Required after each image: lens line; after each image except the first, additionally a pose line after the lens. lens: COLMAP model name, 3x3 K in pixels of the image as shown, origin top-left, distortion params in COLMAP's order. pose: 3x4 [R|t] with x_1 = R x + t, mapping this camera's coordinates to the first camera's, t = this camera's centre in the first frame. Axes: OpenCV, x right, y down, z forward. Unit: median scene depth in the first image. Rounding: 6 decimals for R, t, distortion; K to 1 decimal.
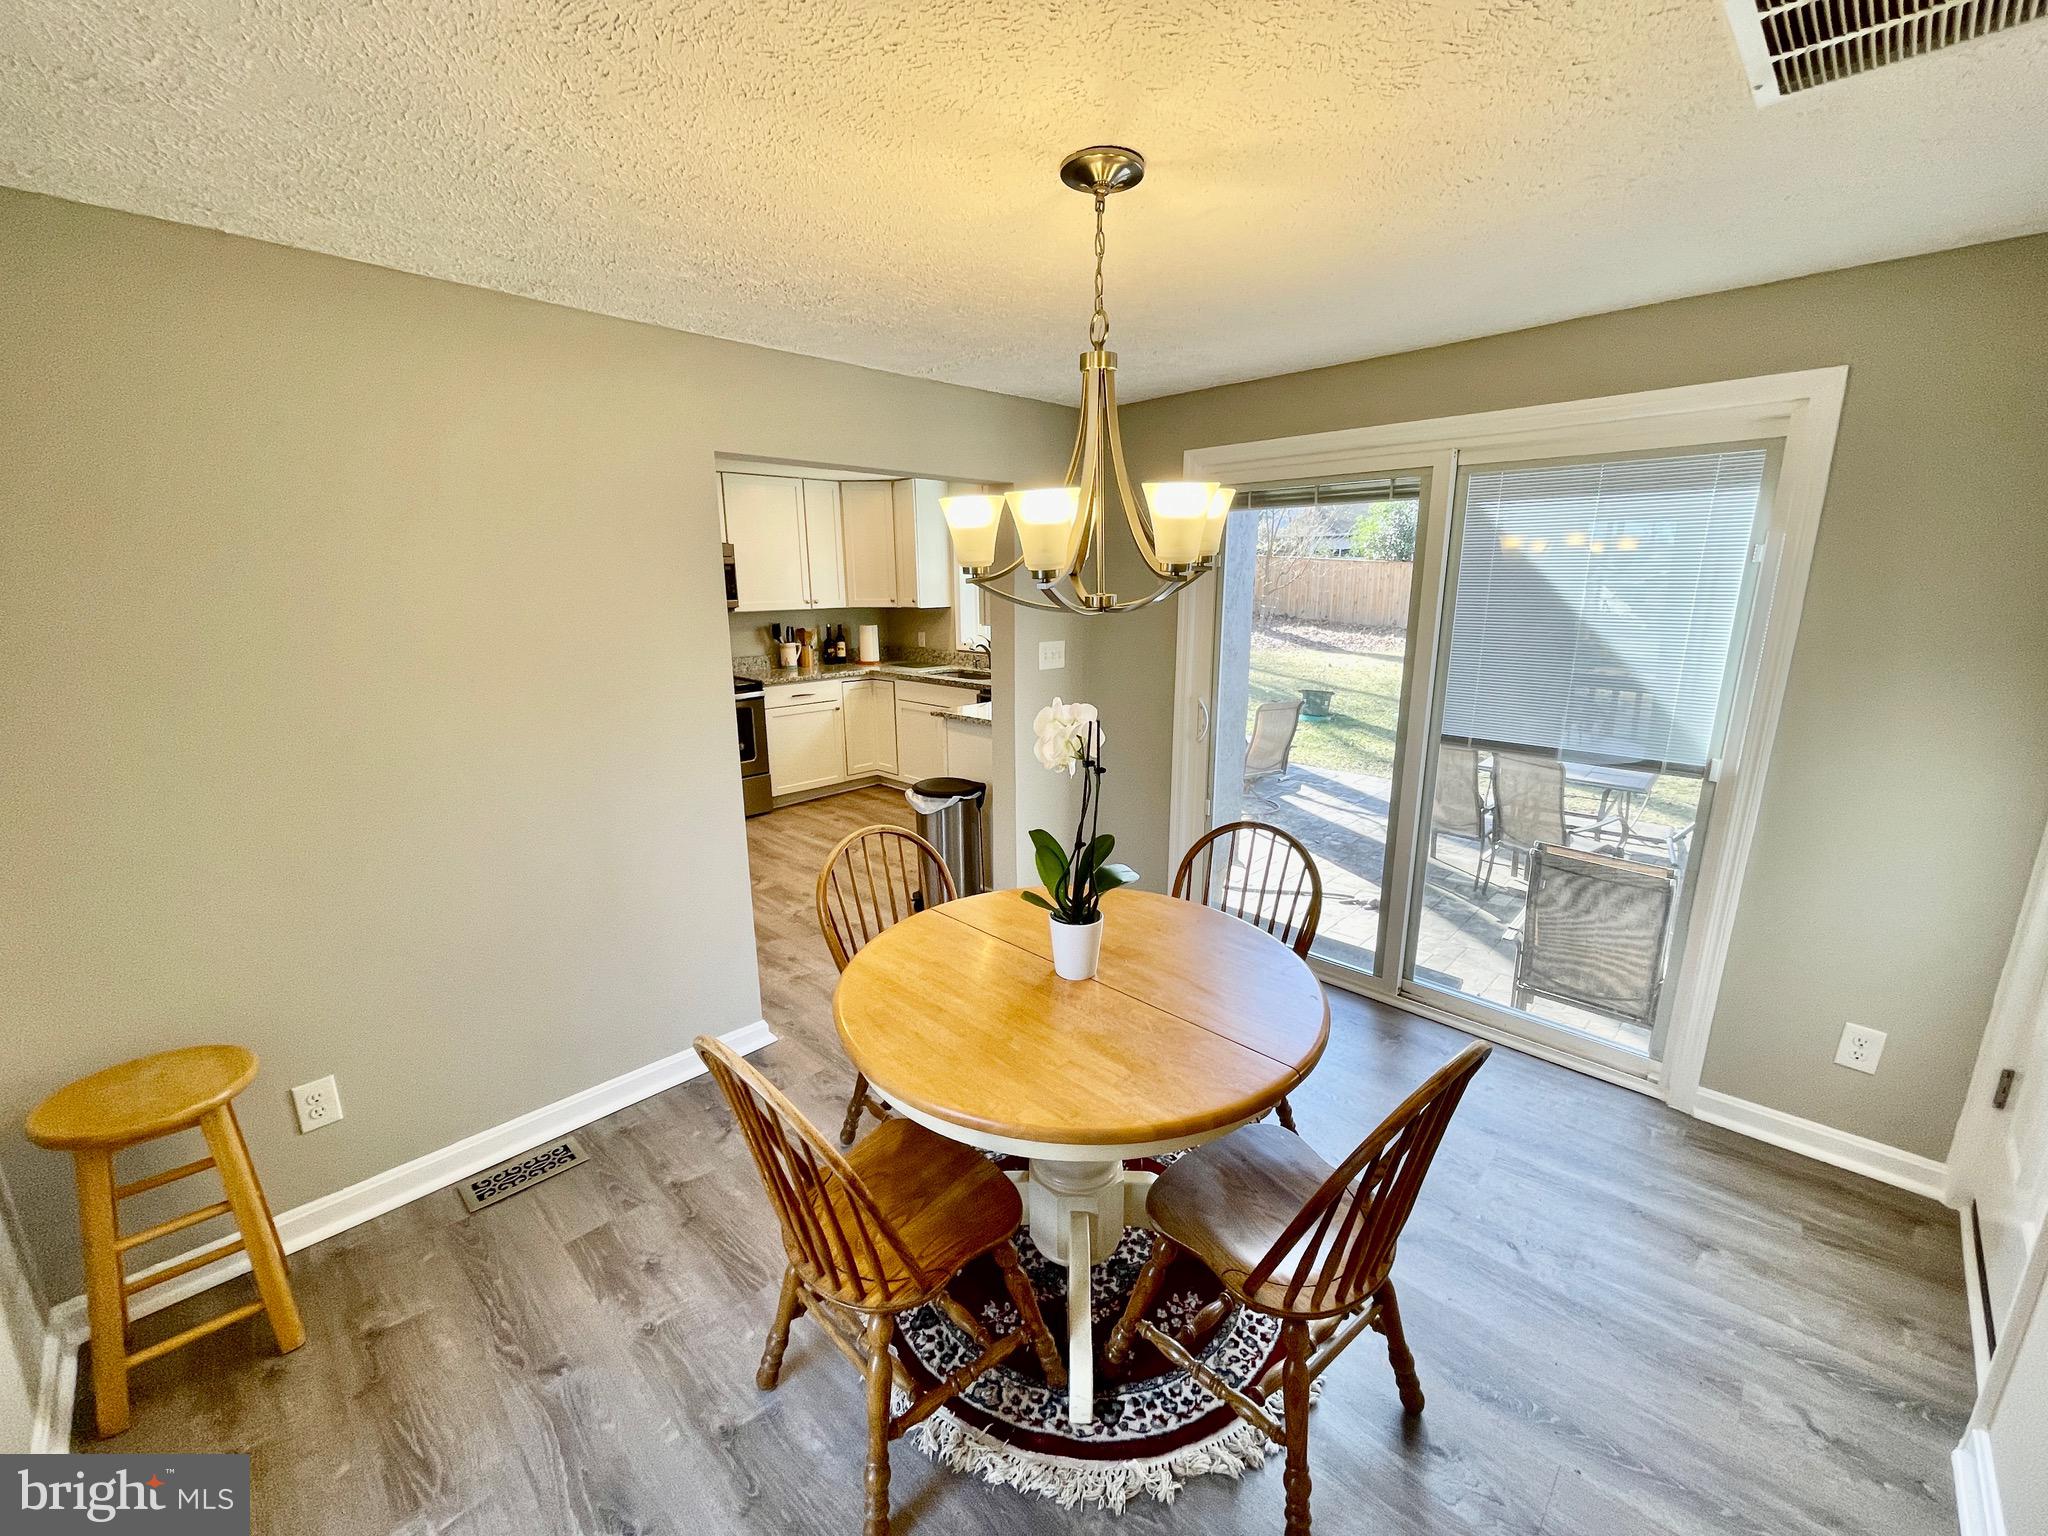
lens RADIAL K [[826.8, 0, 1024.0], [0, 826.8, 778.7], [0, 0, 1]] dist [0.001373, -0.001985]
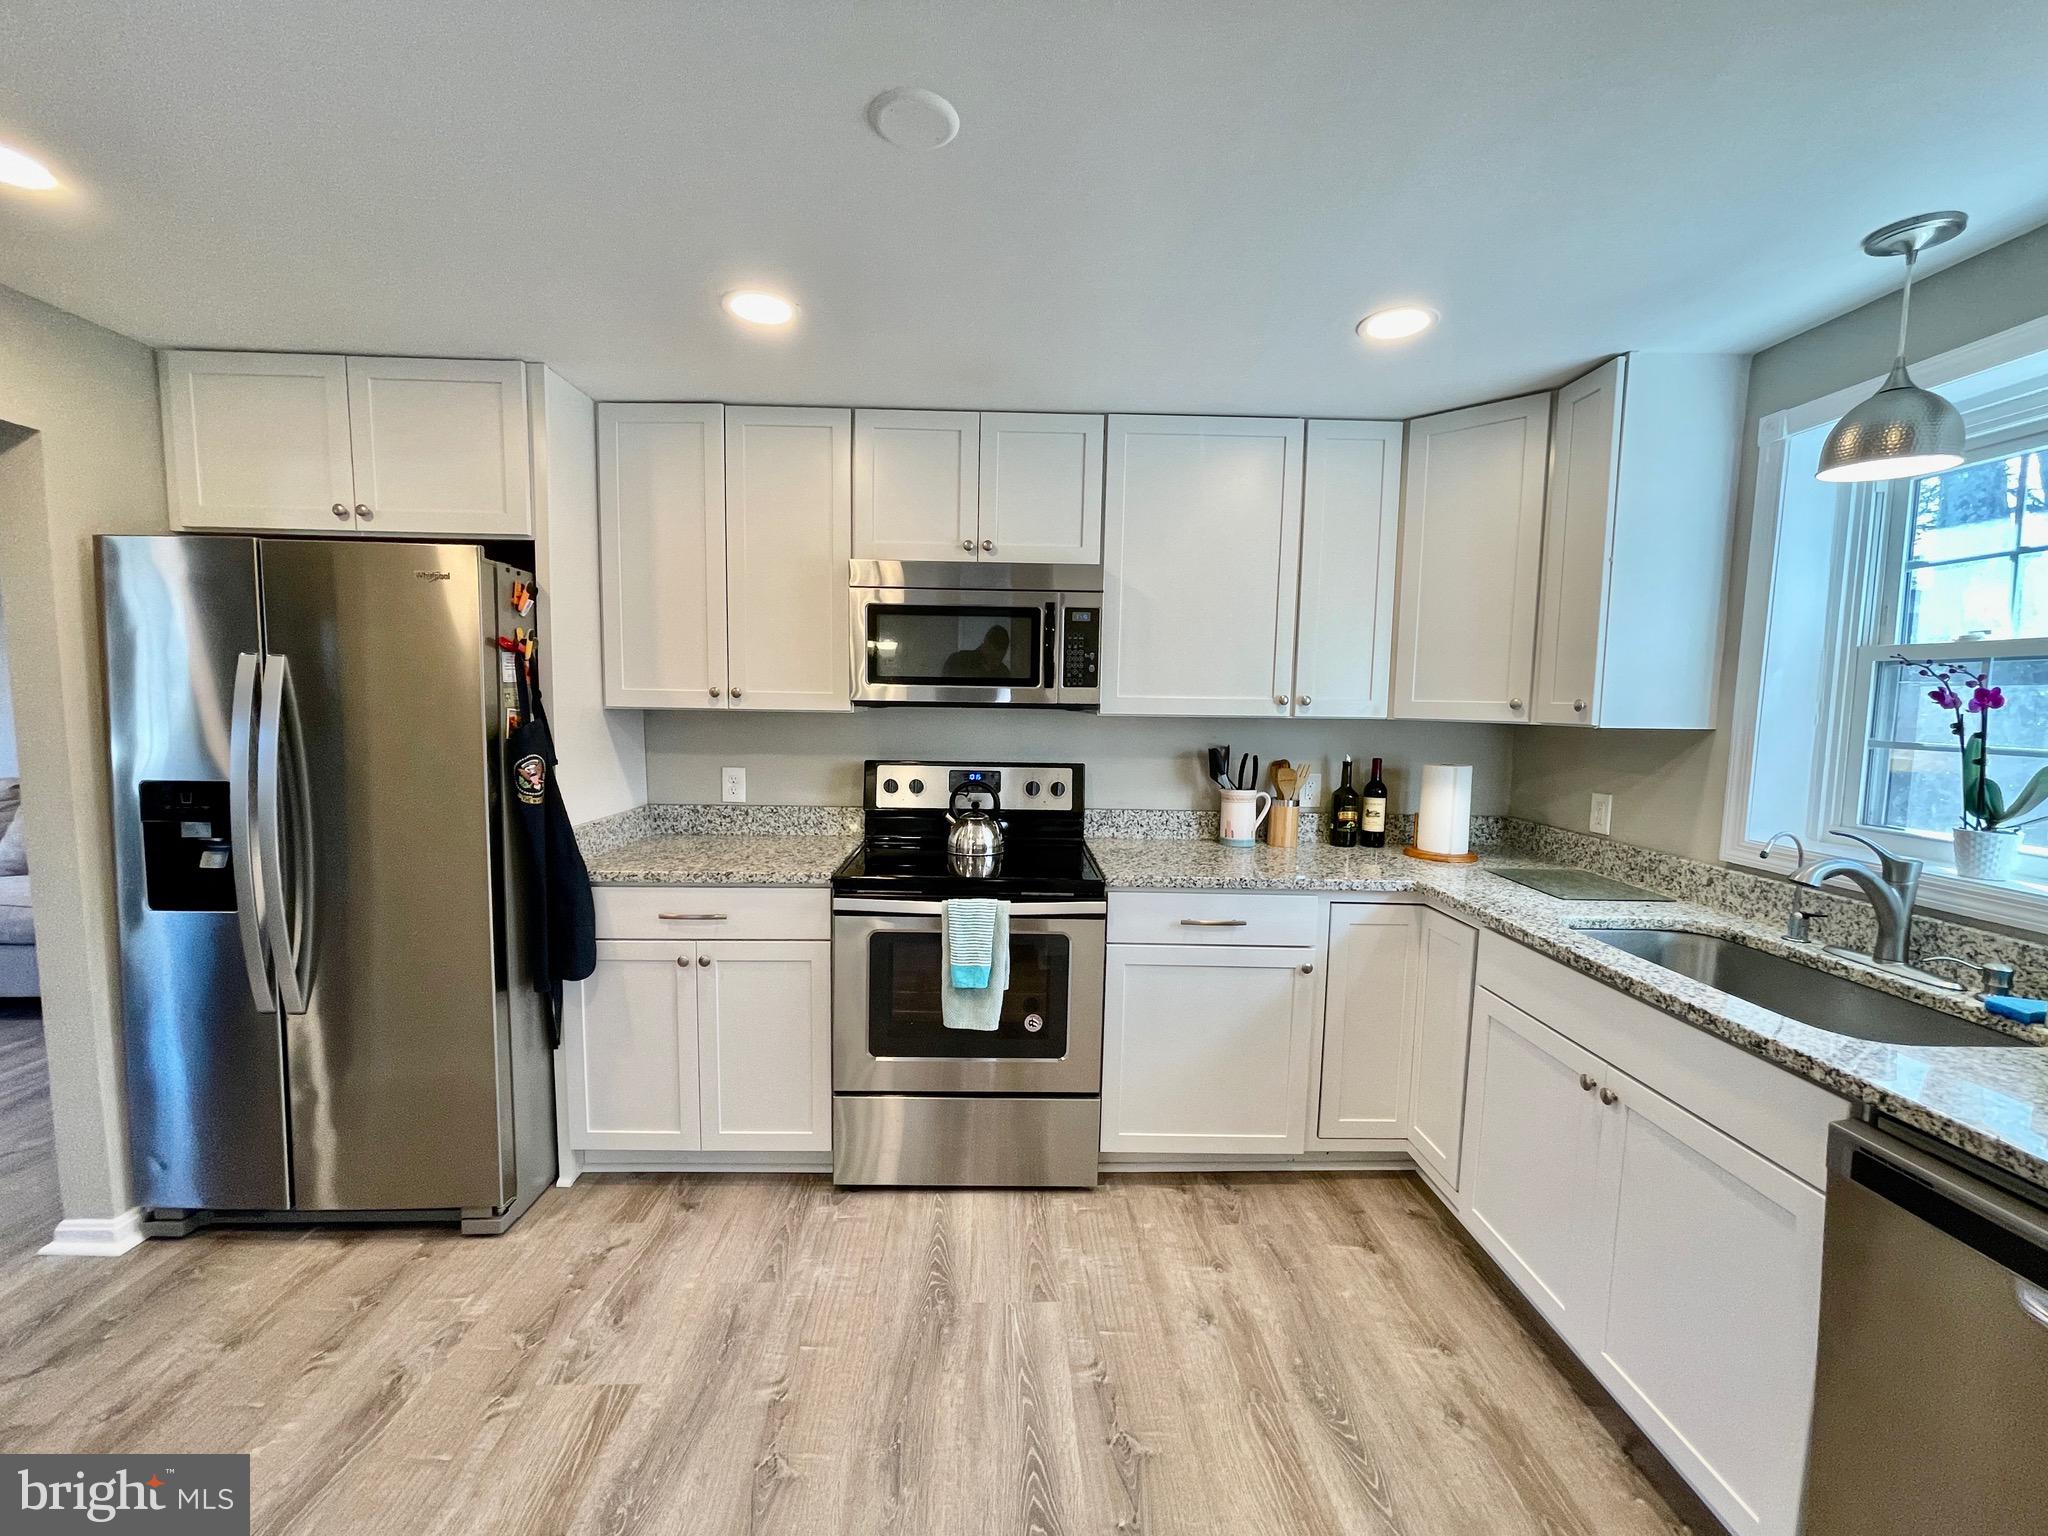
lens RADIAL K [[826.8, 0, 1022.4], [0, 826.8, 774.4], [0, 0, 1]] dist [0.001373, -0.001985]
pose [[0.713759, 0.087823, -0.694863, -0.056007], [-0.192646, 0.978457, -0.074219, -0.115311], [0.673376, 0.186837, 0.715302, 0.591943]]
